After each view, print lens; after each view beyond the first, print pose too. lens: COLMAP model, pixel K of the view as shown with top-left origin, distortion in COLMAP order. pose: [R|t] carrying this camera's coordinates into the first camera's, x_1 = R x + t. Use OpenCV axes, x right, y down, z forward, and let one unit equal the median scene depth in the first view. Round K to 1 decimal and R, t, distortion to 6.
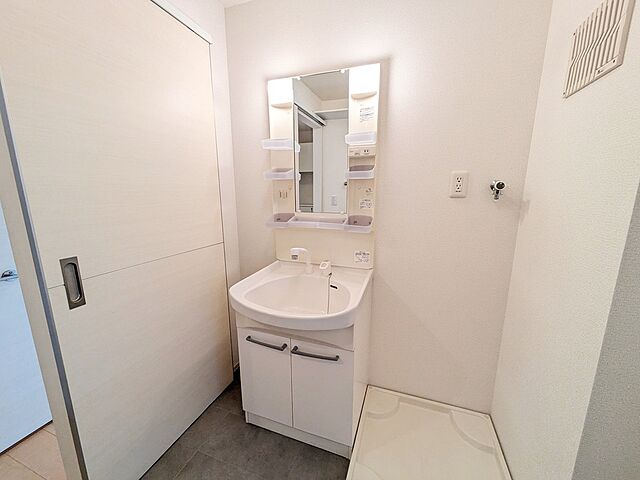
lens RADIAL K [[253.0, 0, 320.1], [0, 253.0, 240.6], [0, 0, 1]] dist [-0.000452, 0.000630]
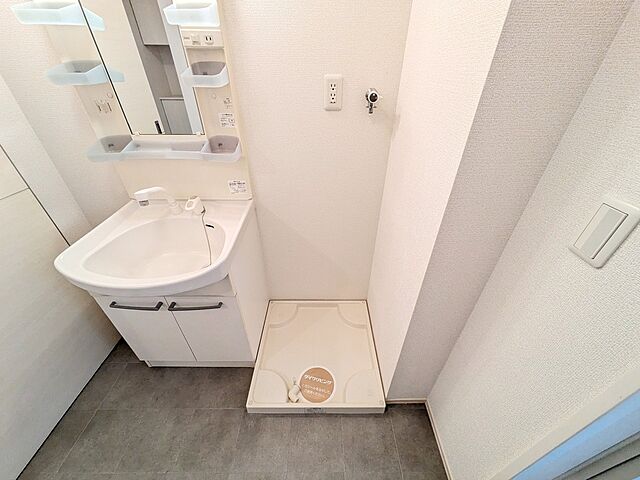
lens RADIAL K [[253.0, 0, 322.2], [0, 253.0, 240.1], [0, 0, 1]] dist [-0.000452, 0.000630]
pose [[0.942325, -0.186019, 0.278247, 0.171722], [0.057842, 0.909331, 0.412033, -0.114714], [-0.329665, -0.372174, 0.867645, 0.091957]]
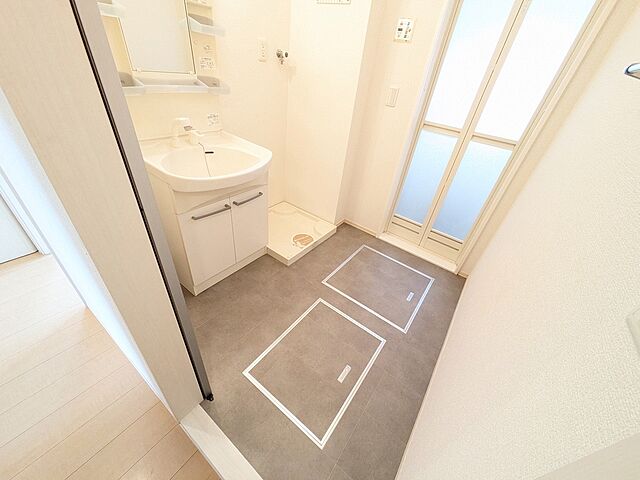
lens RADIAL K [[253.0, 0, 321.0], [0, 253.0, 240.5], [0, 0, 1]] dist [-0.000452, 0.000630]
pose [[0.285716, -0.527796, 0.799873, -0.924564], [0.066096, 0.843533, 0.532995, -0.052354], [-0.956032, -0.099417, 0.275896, 0.184562]]
